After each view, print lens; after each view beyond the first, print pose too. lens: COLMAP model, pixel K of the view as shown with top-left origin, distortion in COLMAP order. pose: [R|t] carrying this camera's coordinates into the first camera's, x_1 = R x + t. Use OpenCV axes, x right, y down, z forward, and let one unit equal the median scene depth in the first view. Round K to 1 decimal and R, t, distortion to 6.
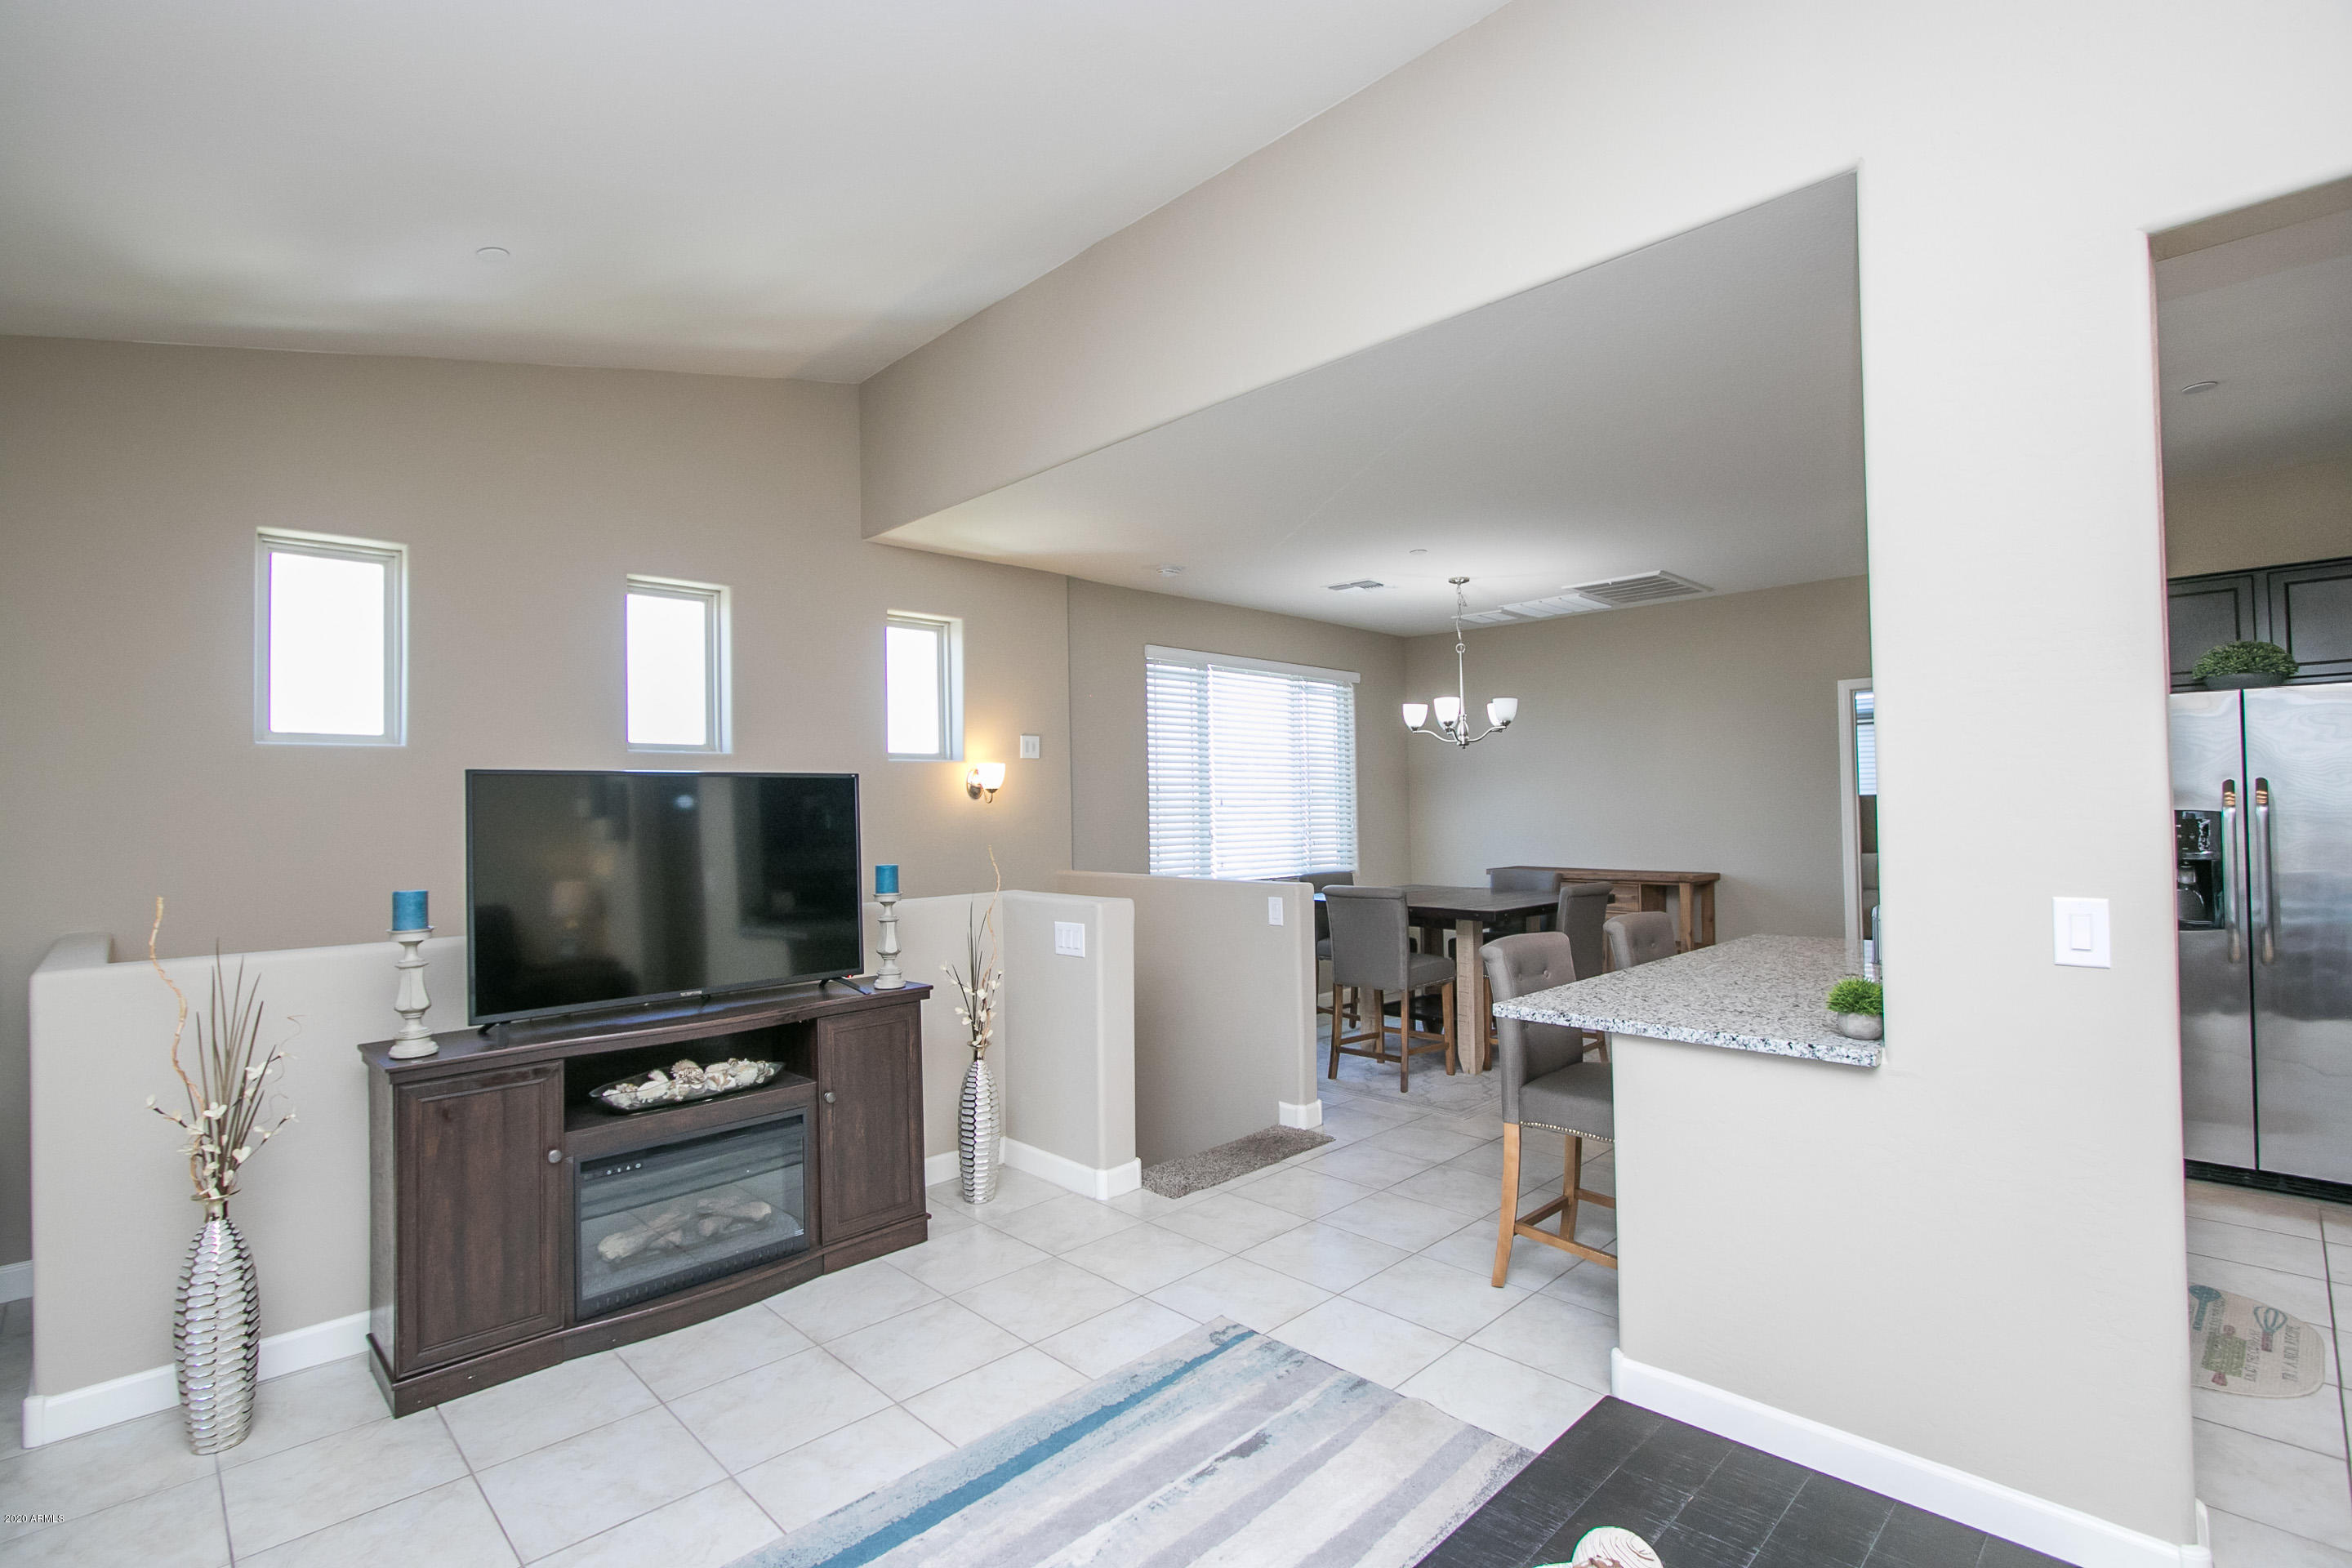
lens RADIAL K [[1144.9, 0, 1060.1], [0, 1144.9, 774.2], [0, 0, 1]] dist [-0.028096, 0.000068]
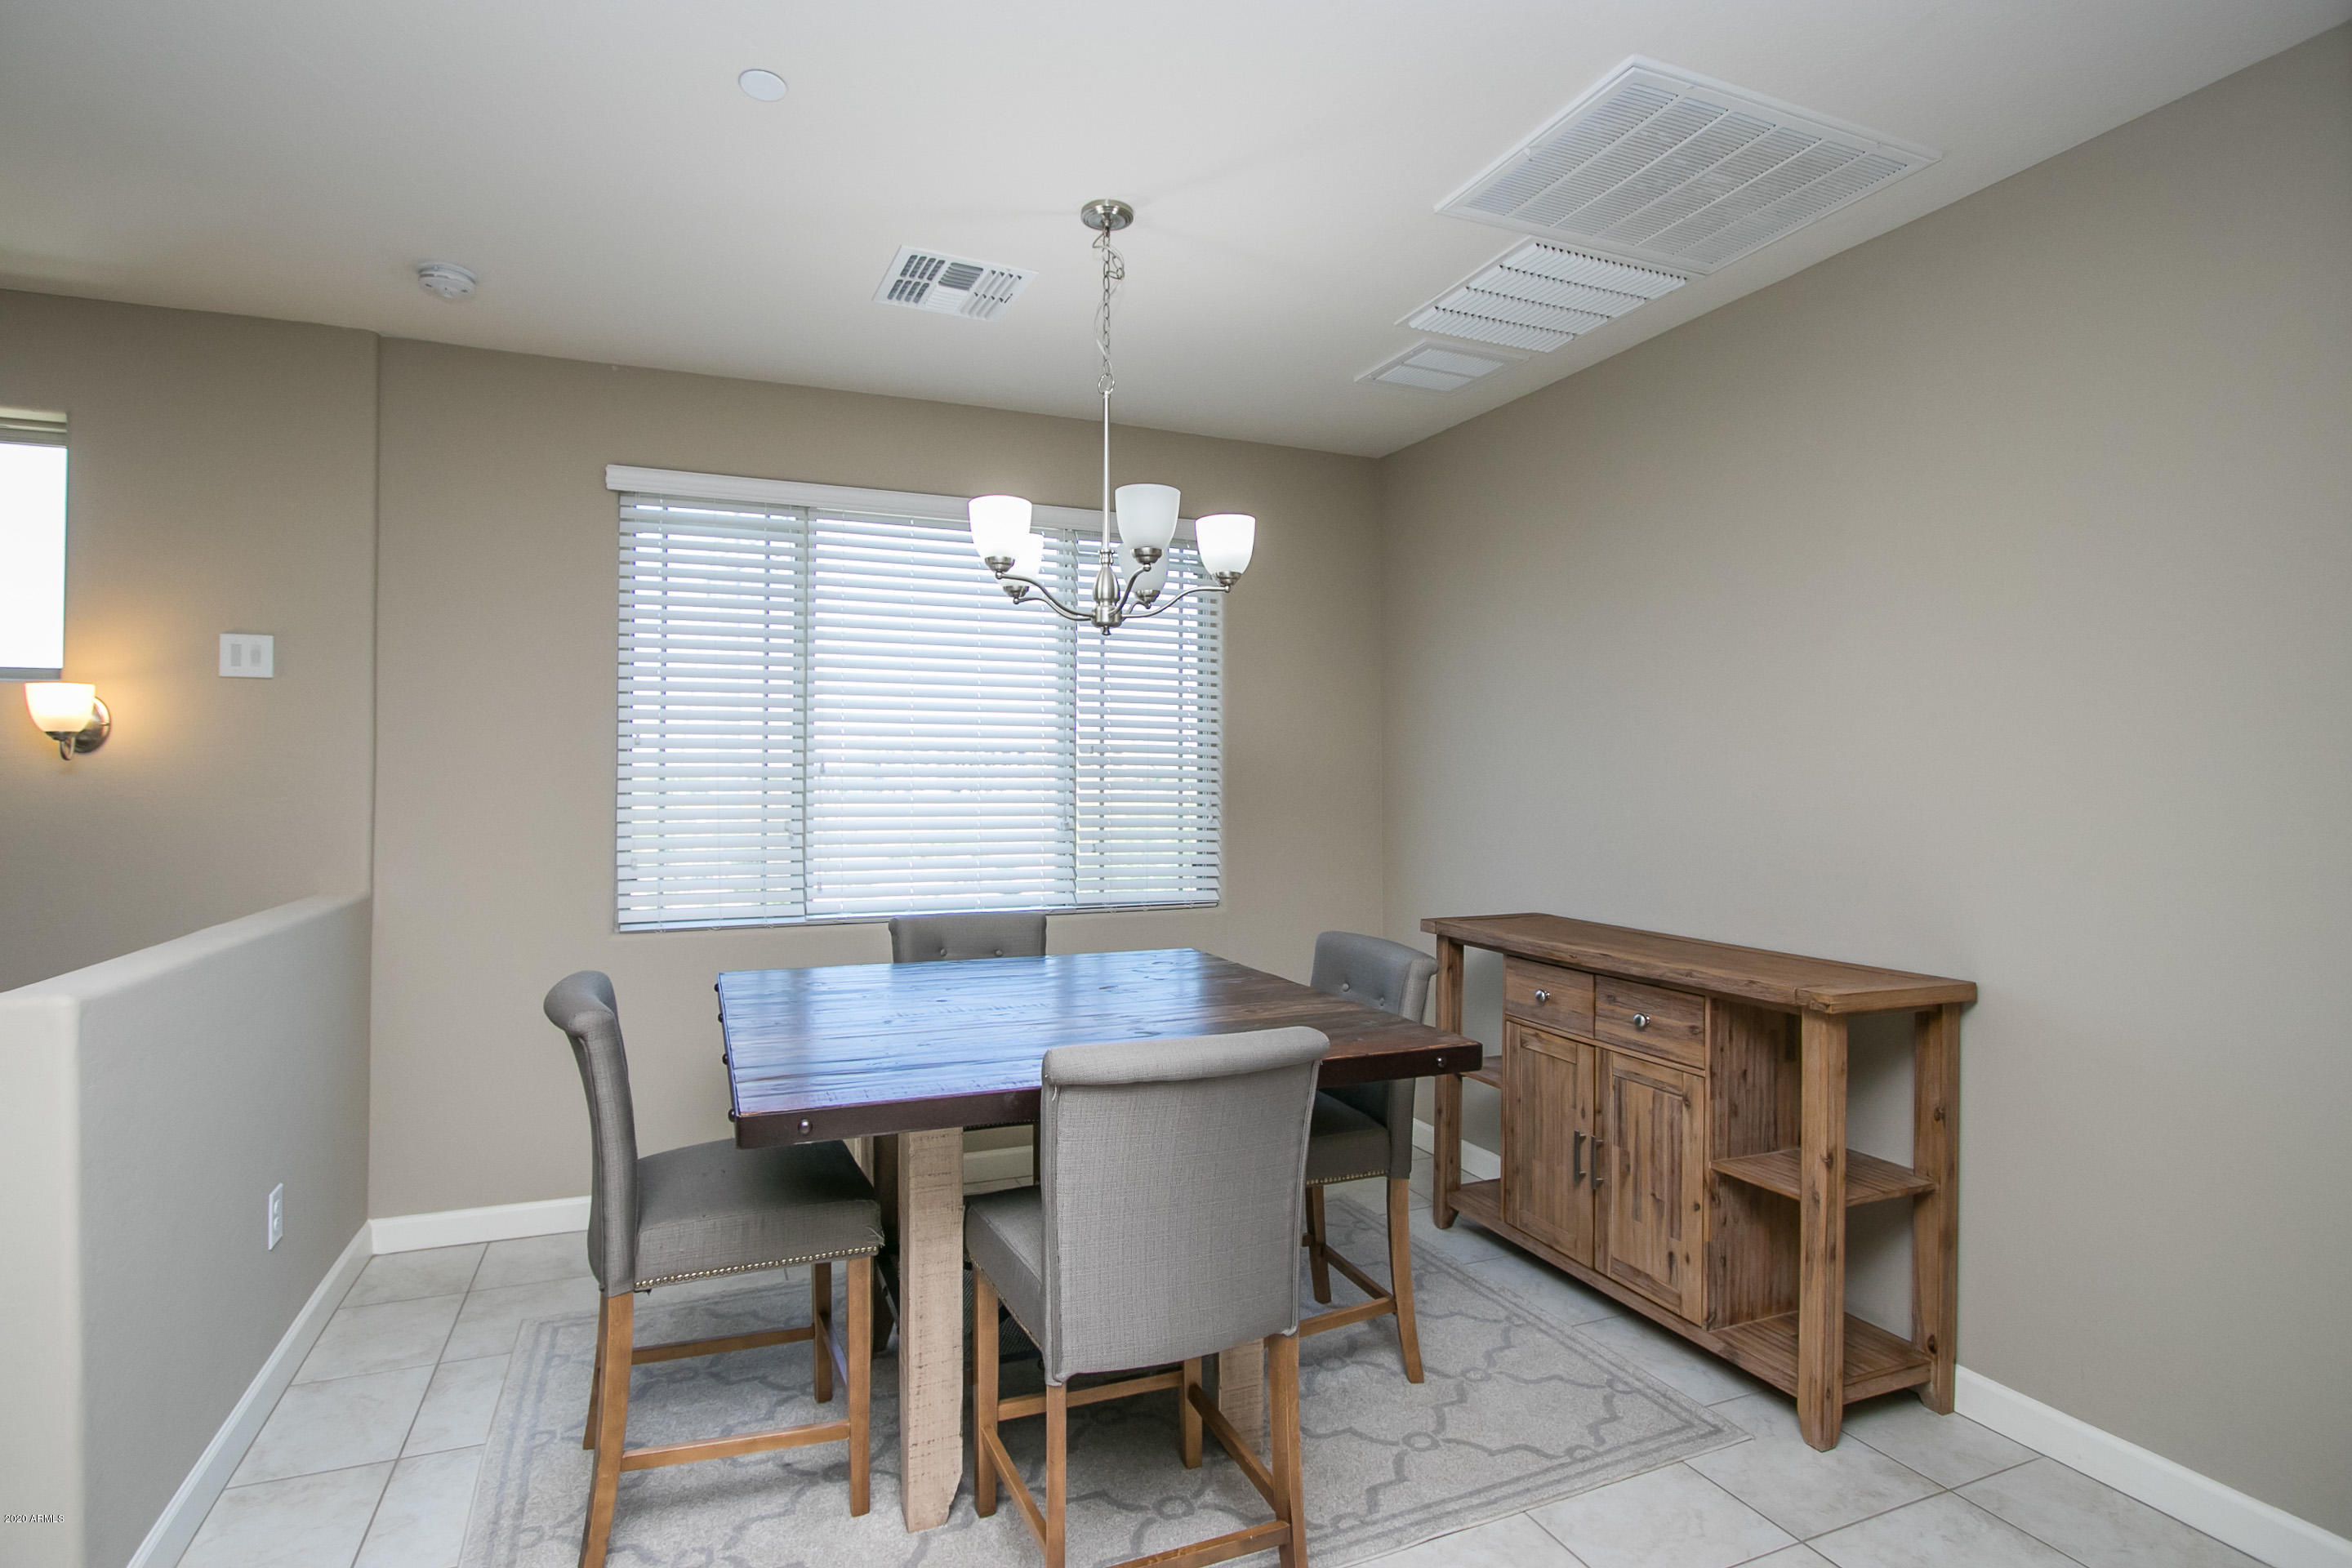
lens RADIAL K [[1144.9, 0, 1060.1], [0, 1144.9, 774.2], [0, 0, 1]] dist [-0.028096, 0.000068]
pose [[0.928309, 0.007872, -0.371726, 0.493048], [-0.000259, 0.999789, 0.020525, 0.018988], [0.371809, -0.018957, 0.928116, 0.632253]]
